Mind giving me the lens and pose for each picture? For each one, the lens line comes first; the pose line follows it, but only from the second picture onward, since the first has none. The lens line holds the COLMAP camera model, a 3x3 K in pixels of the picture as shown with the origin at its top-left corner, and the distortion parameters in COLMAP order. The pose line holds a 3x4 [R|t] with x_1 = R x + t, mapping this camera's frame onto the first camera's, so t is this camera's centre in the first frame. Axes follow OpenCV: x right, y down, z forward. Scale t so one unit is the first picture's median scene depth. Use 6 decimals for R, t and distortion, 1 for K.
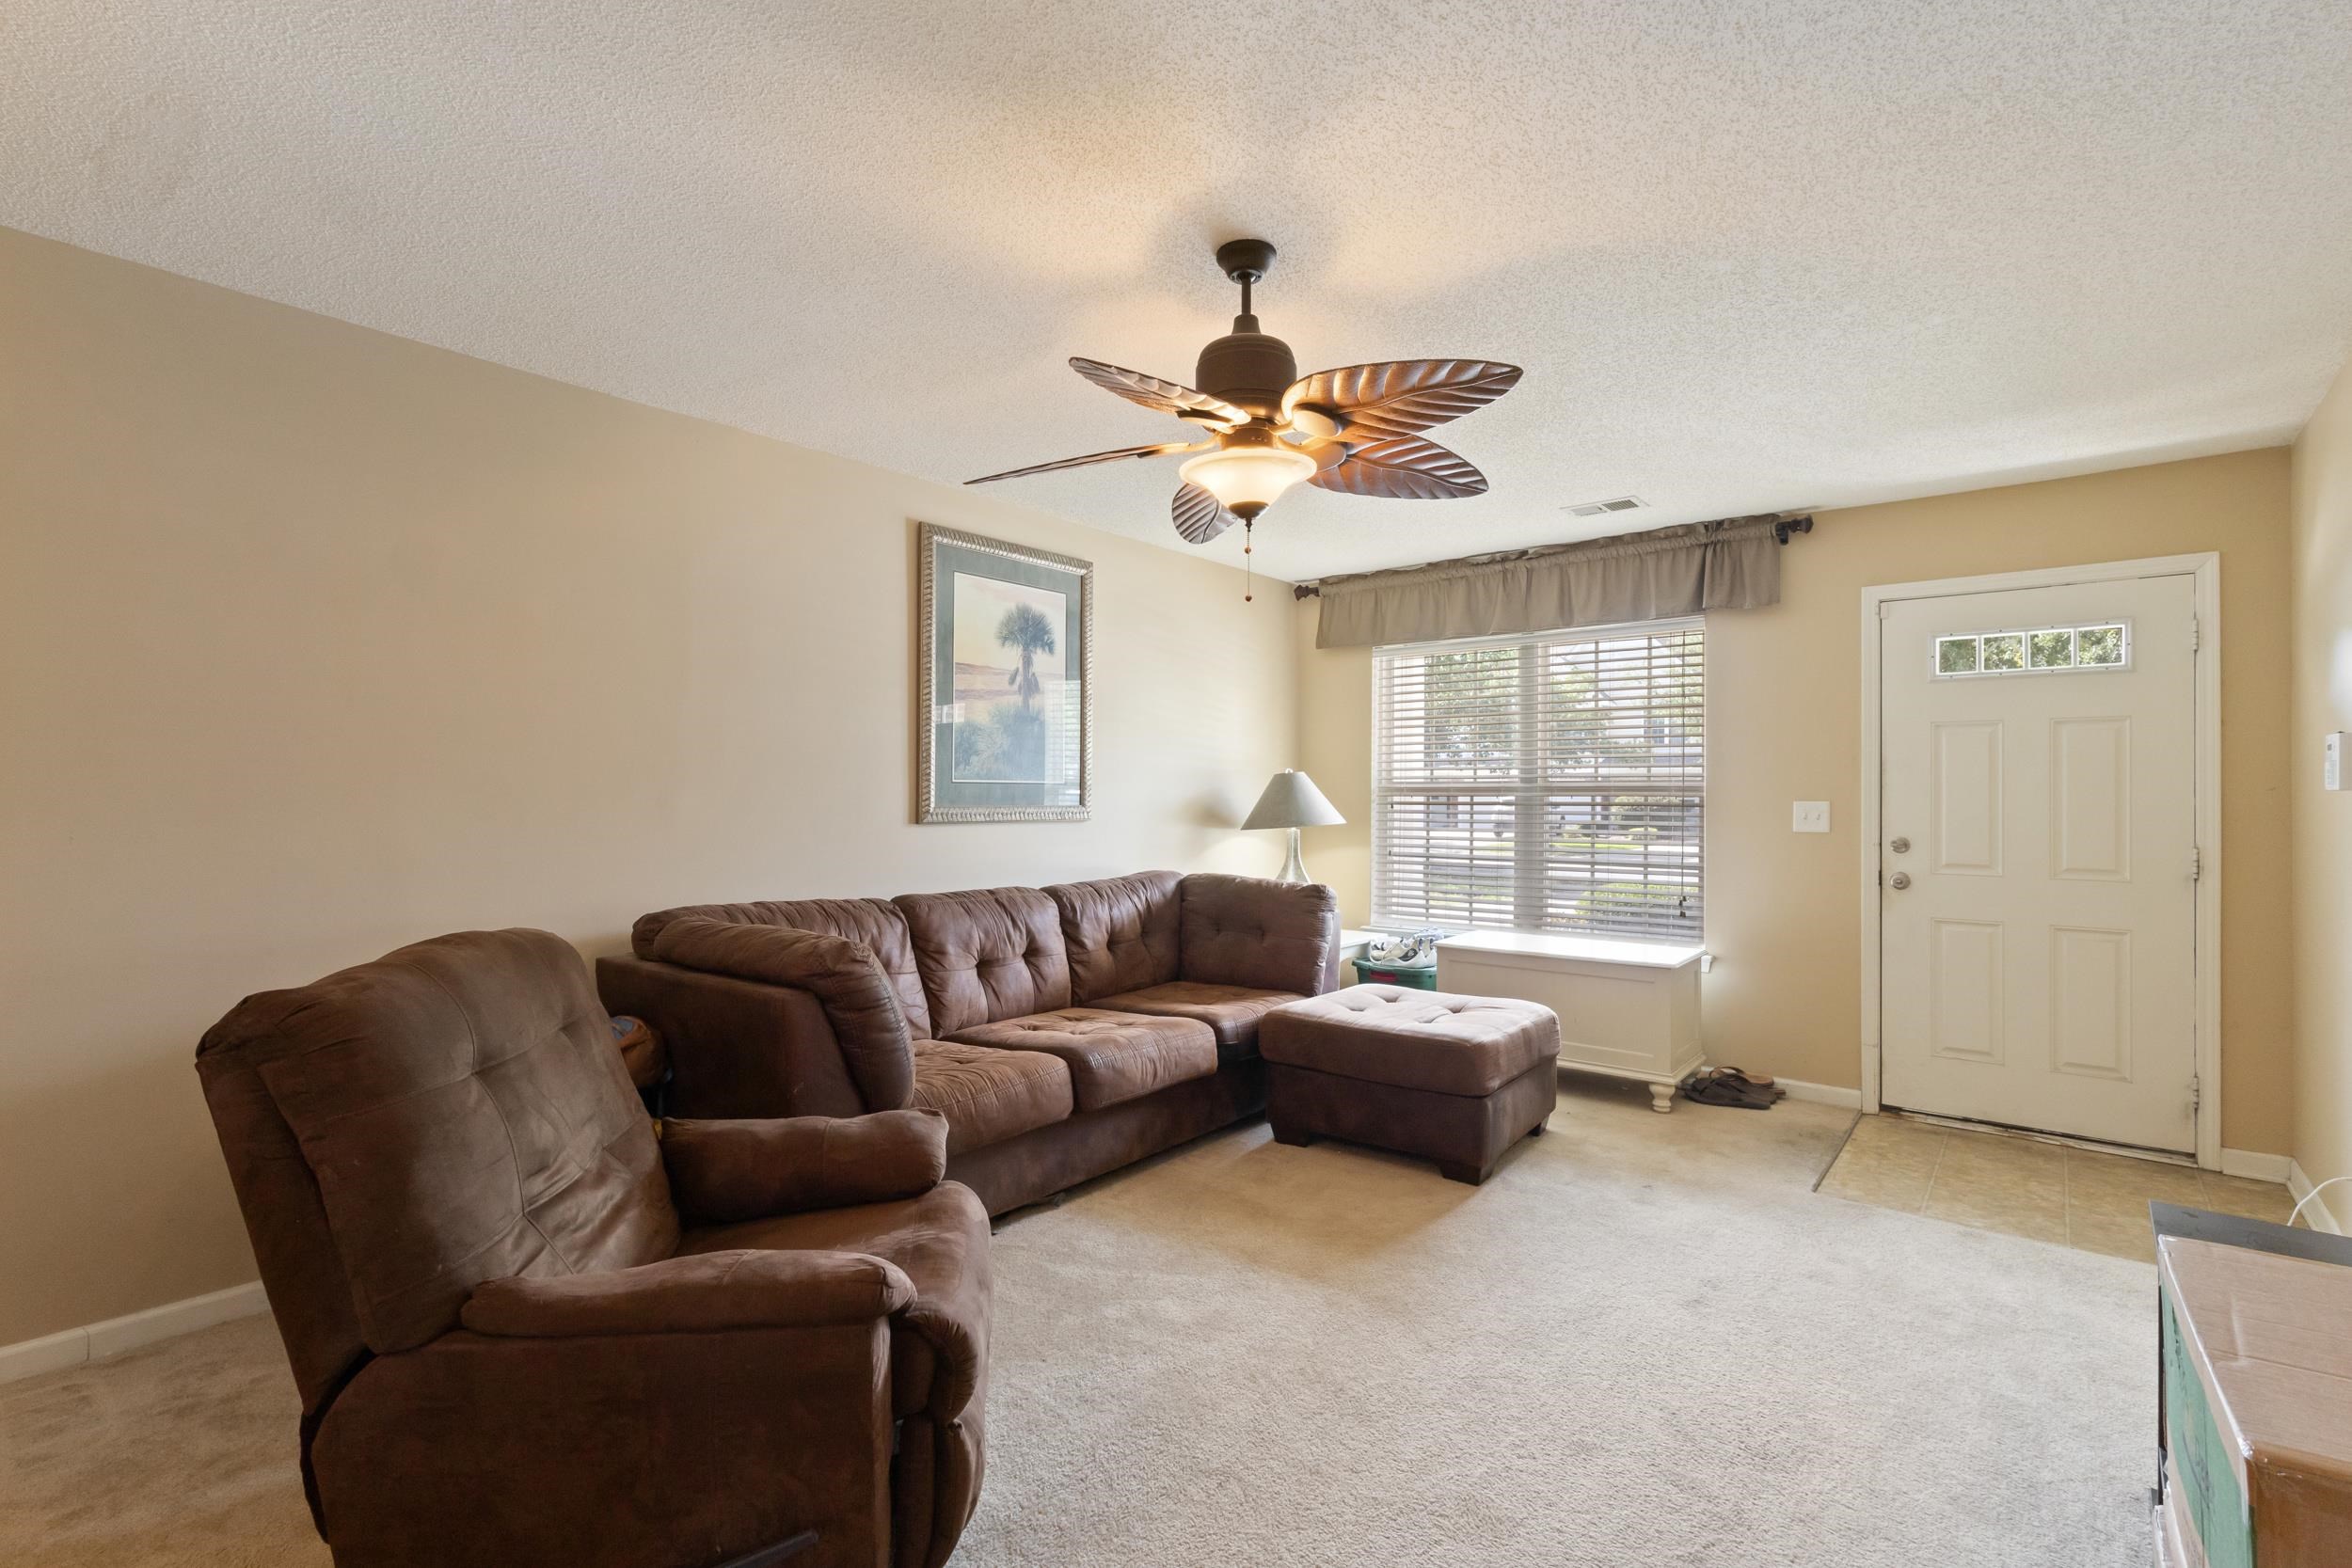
lens RADIAL K [[1082.7, 0, 1165.8], [0, 1082.7, 783.6], [0, 0, 1]] dist [0.002598, 0.001562]
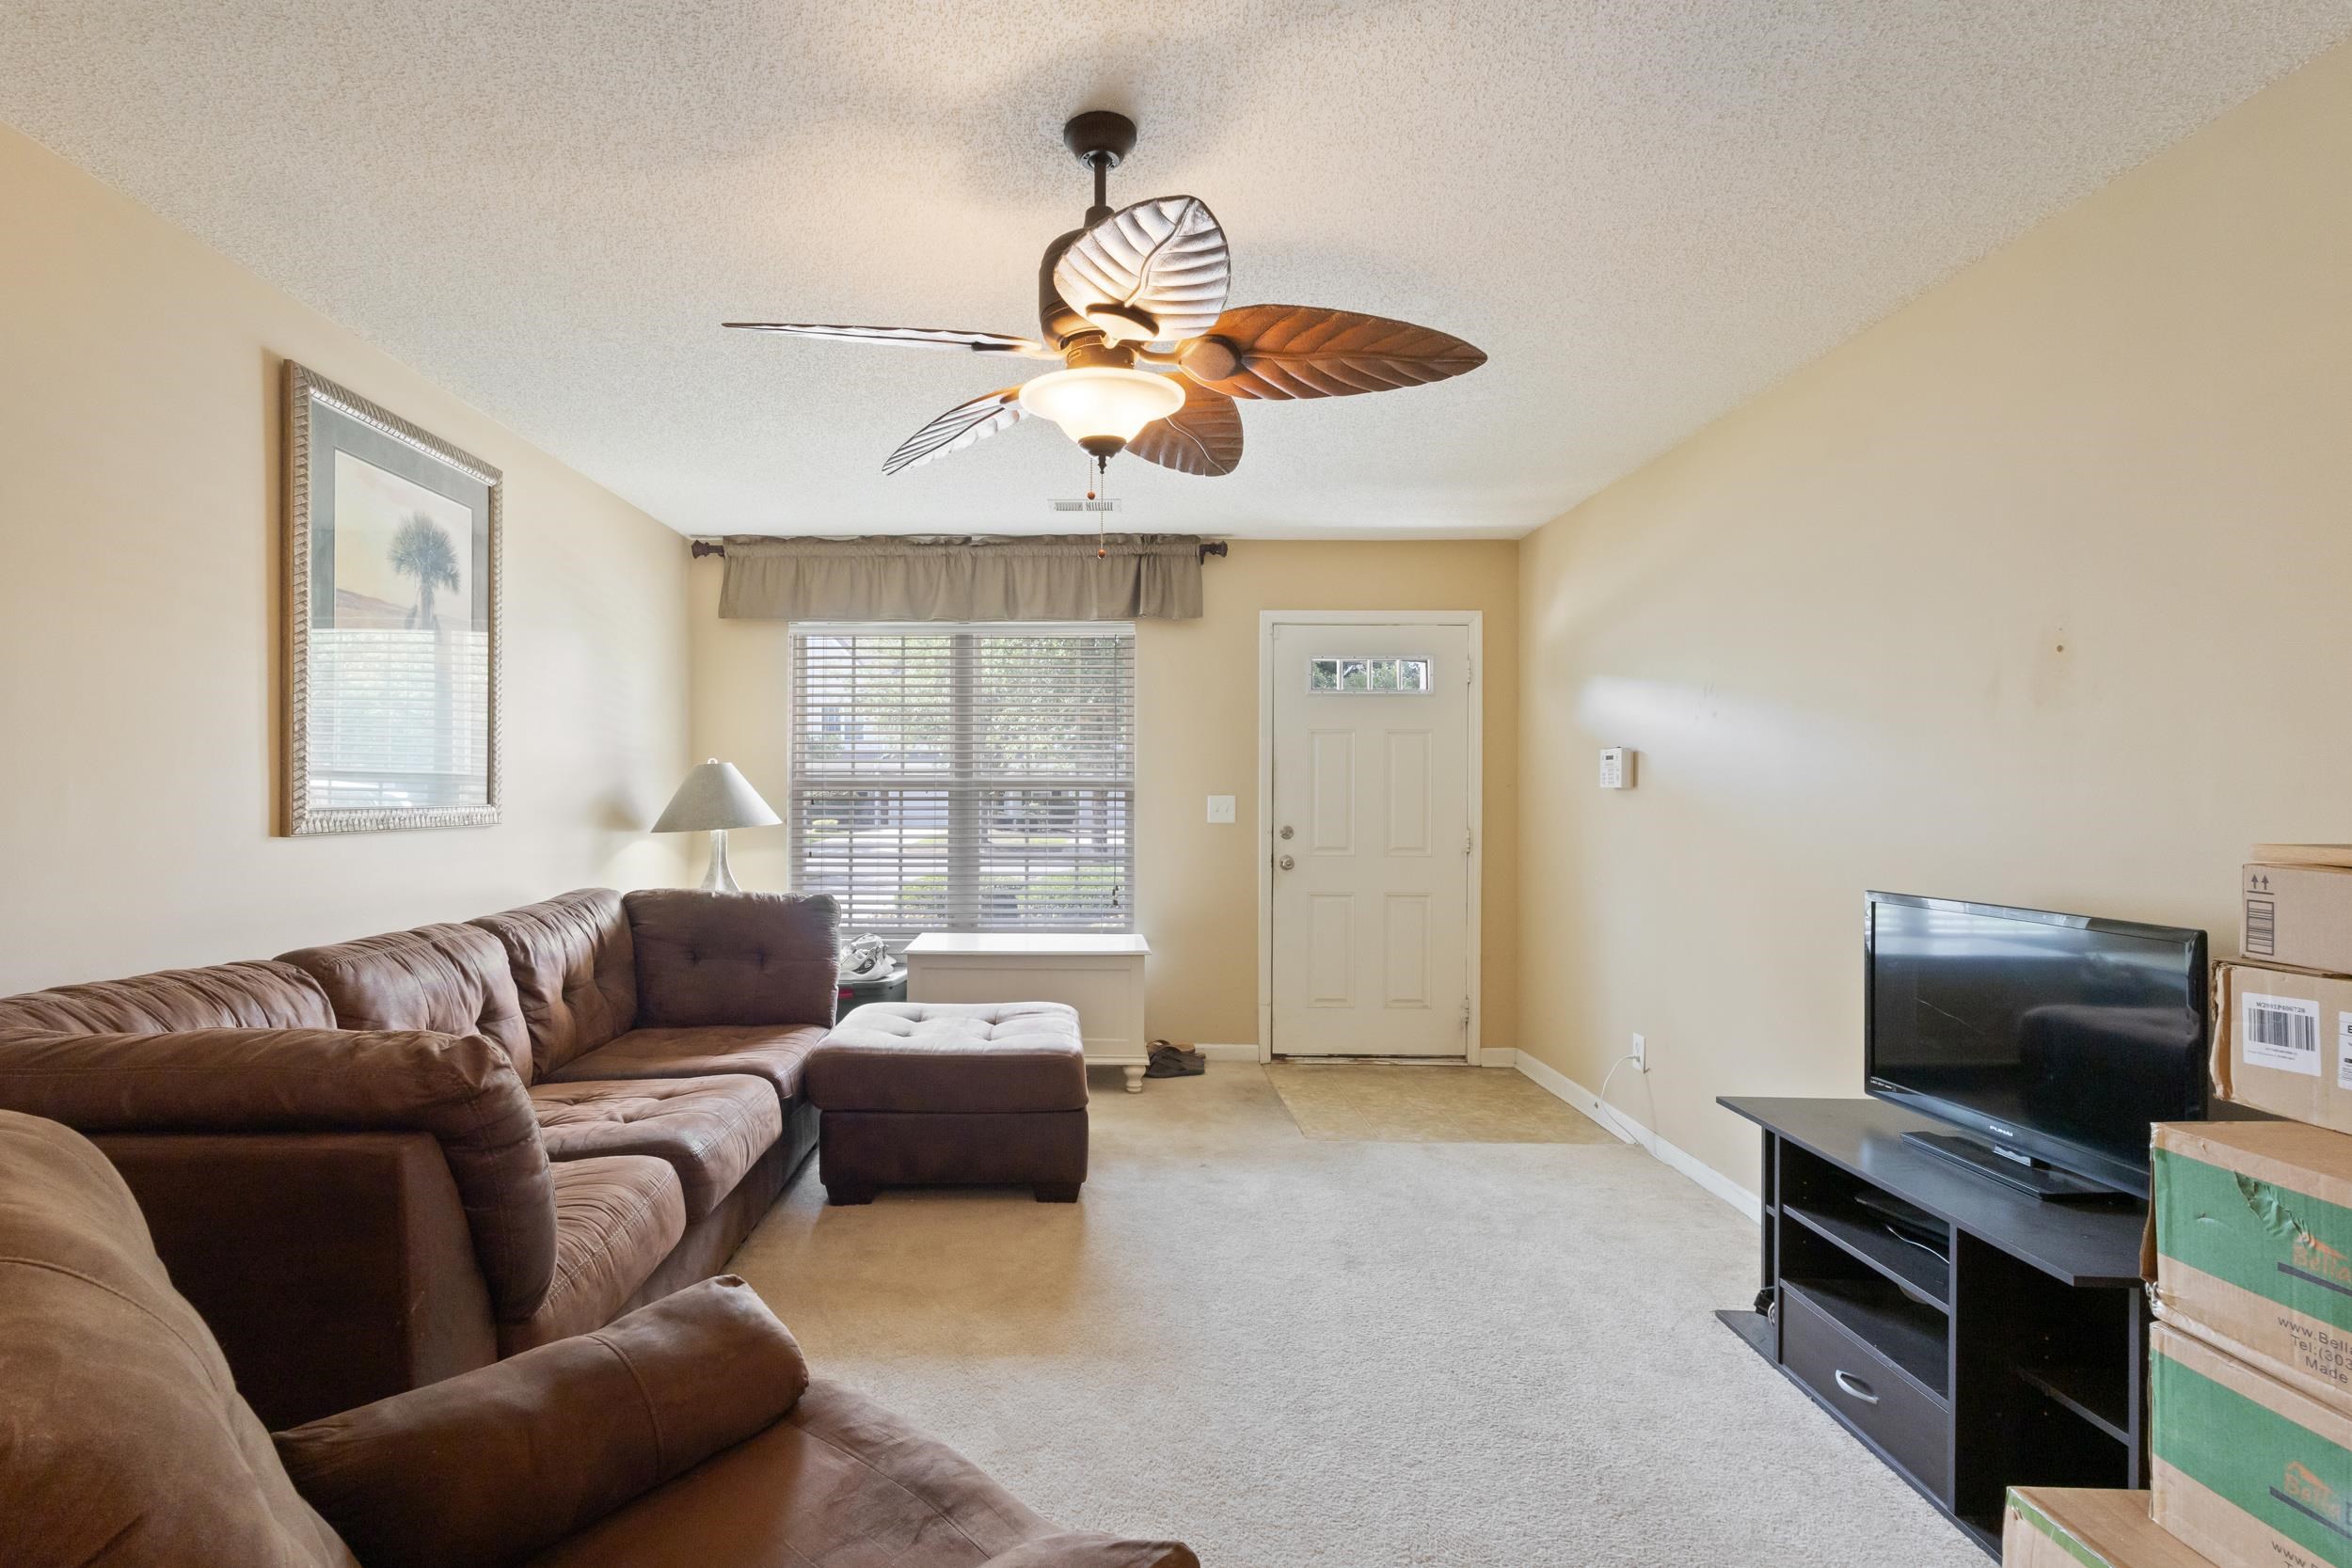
lens RADIAL K [[1117.2, 0, 1078.0], [0, 1117.2, 788.7], [0, 0, 1]] dist [0.000678, 0.000958]
pose [[0.786371, -0.000317, 0.617754, -0.250891], [-0.006496, 0.999940, 0.008782, 0.000245], [-0.617720, -0.010919, 0.786322, 0.184948]]
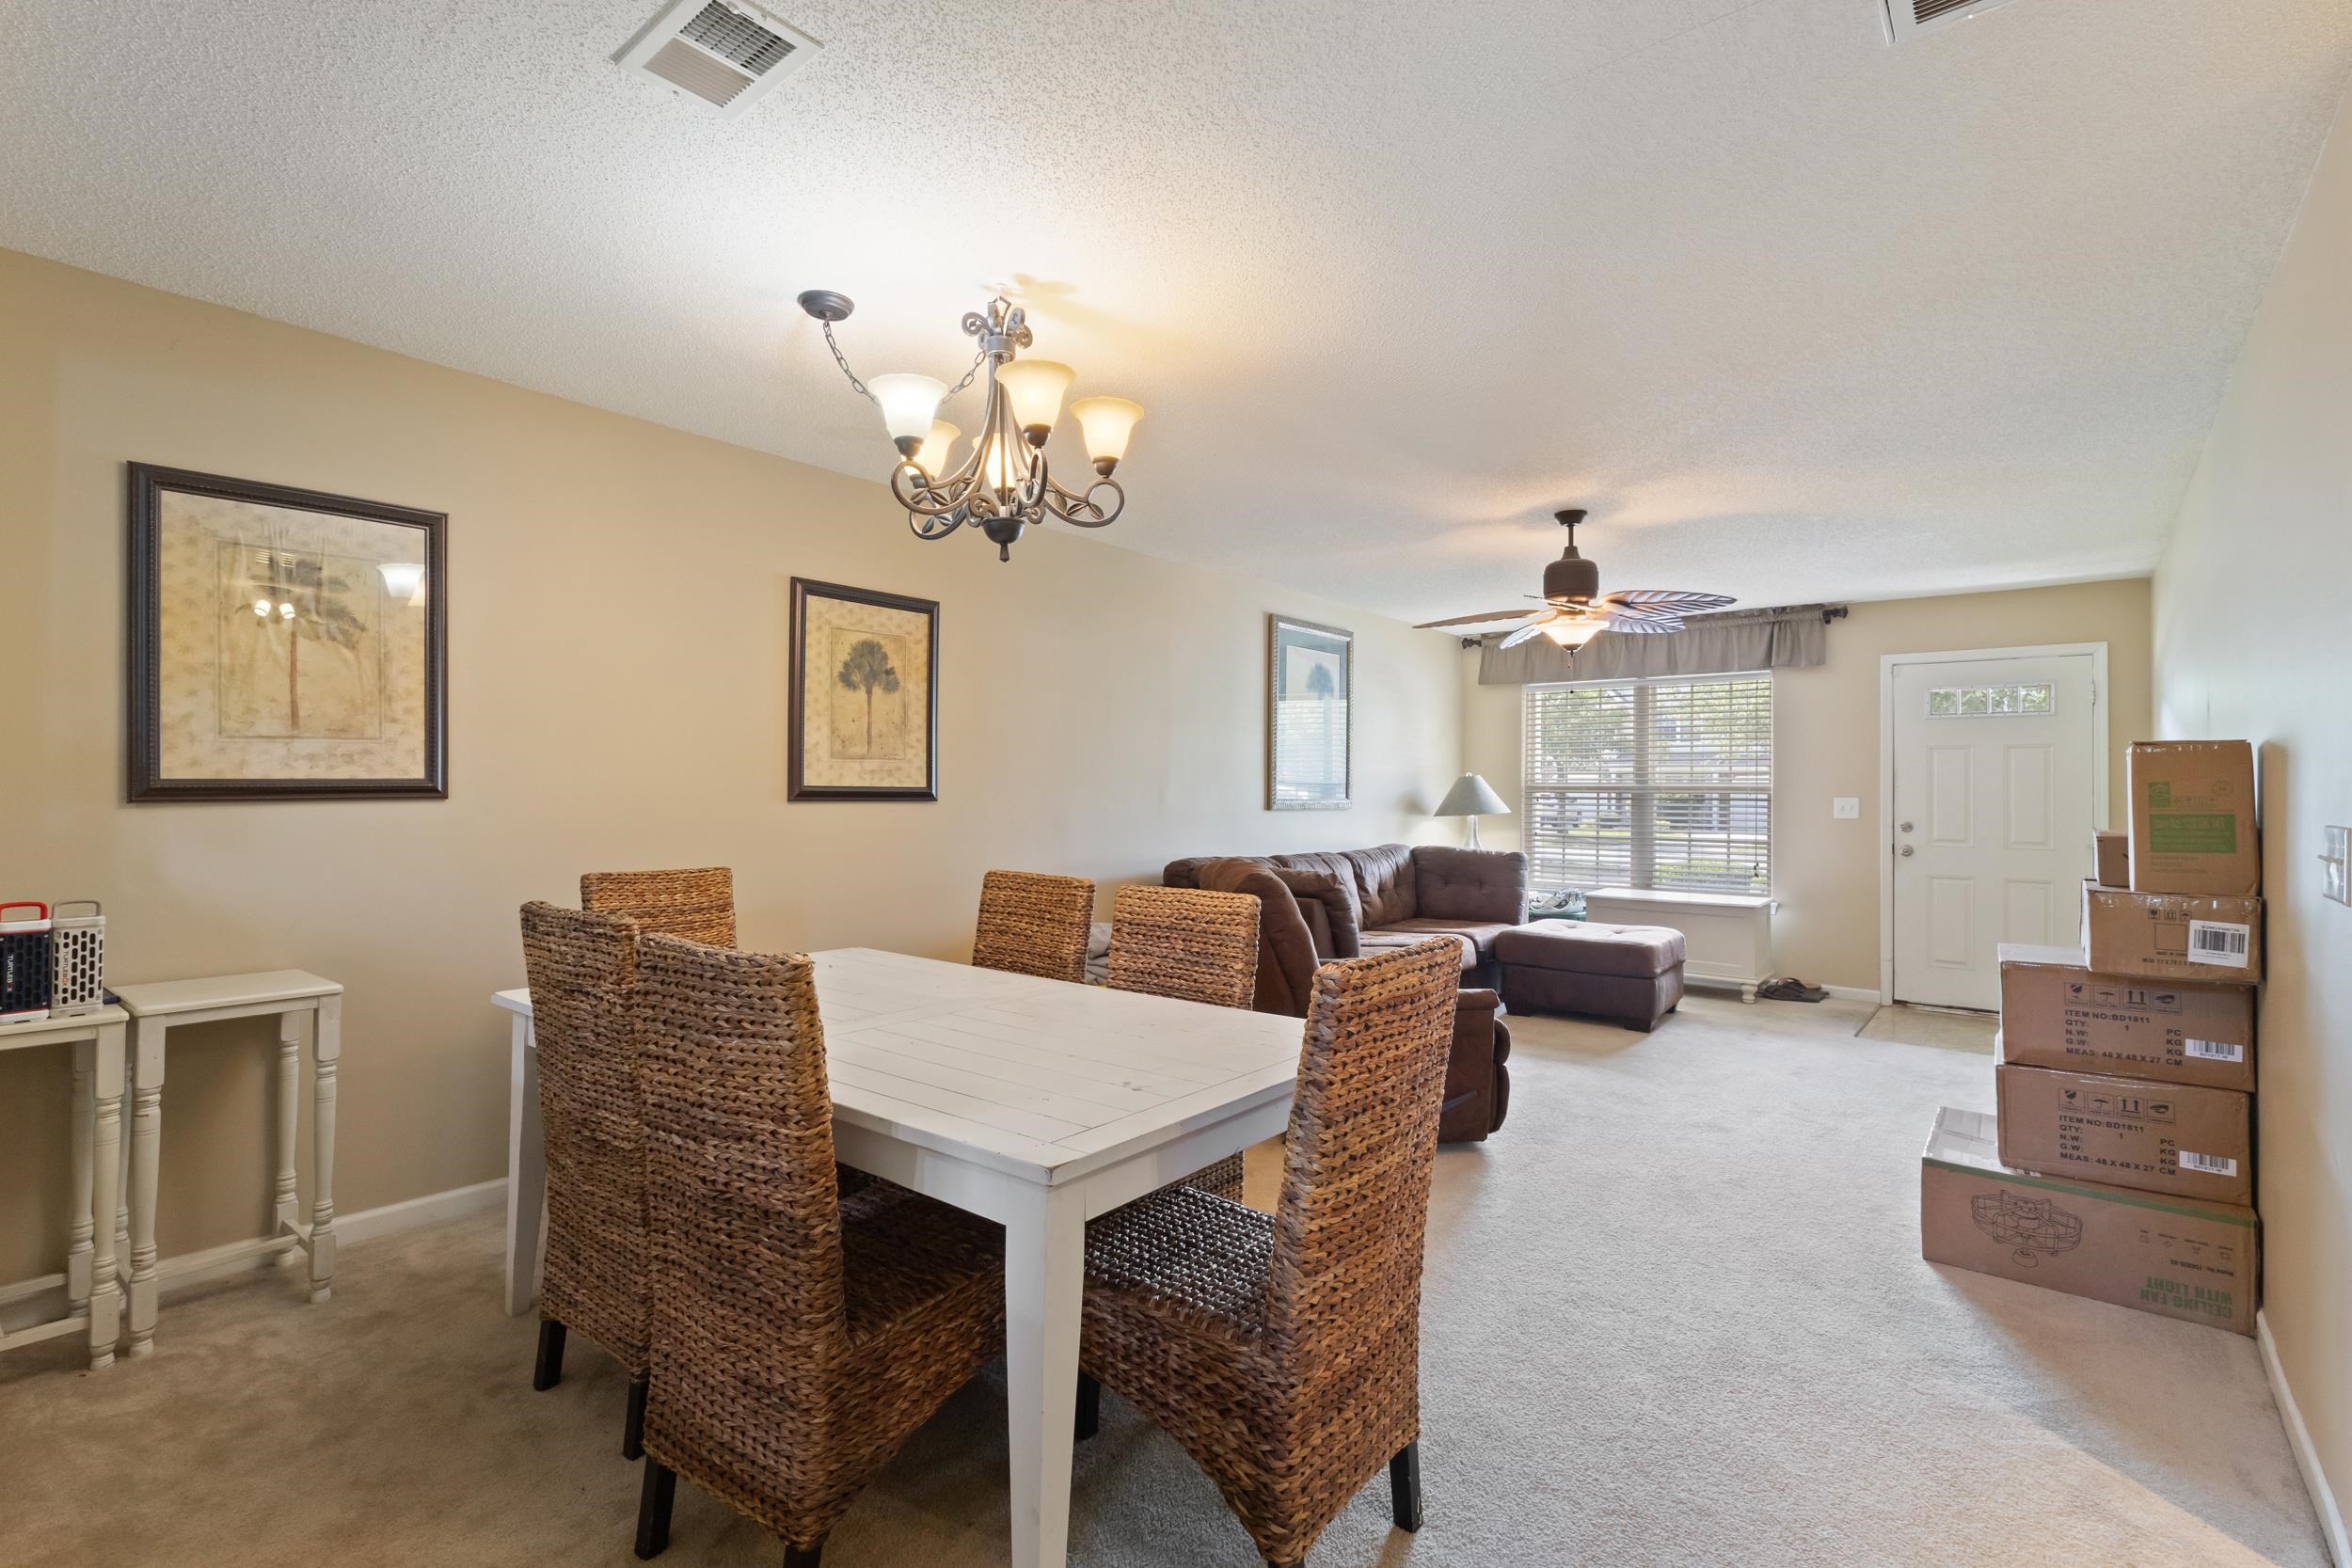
lens RADIAL K [[1077.0, 0, 1168.4], [0, 1077.0, 773.6], [0, 0, 1]] dist [0.000703, 0.001154]
pose [[0.999994, 0.003328, -0.000481, -0.347419], [-0.003329, 0.999988, -0.003599, -0.008691], [0.000469, 0.003600, 0.999993, -0.497668]]
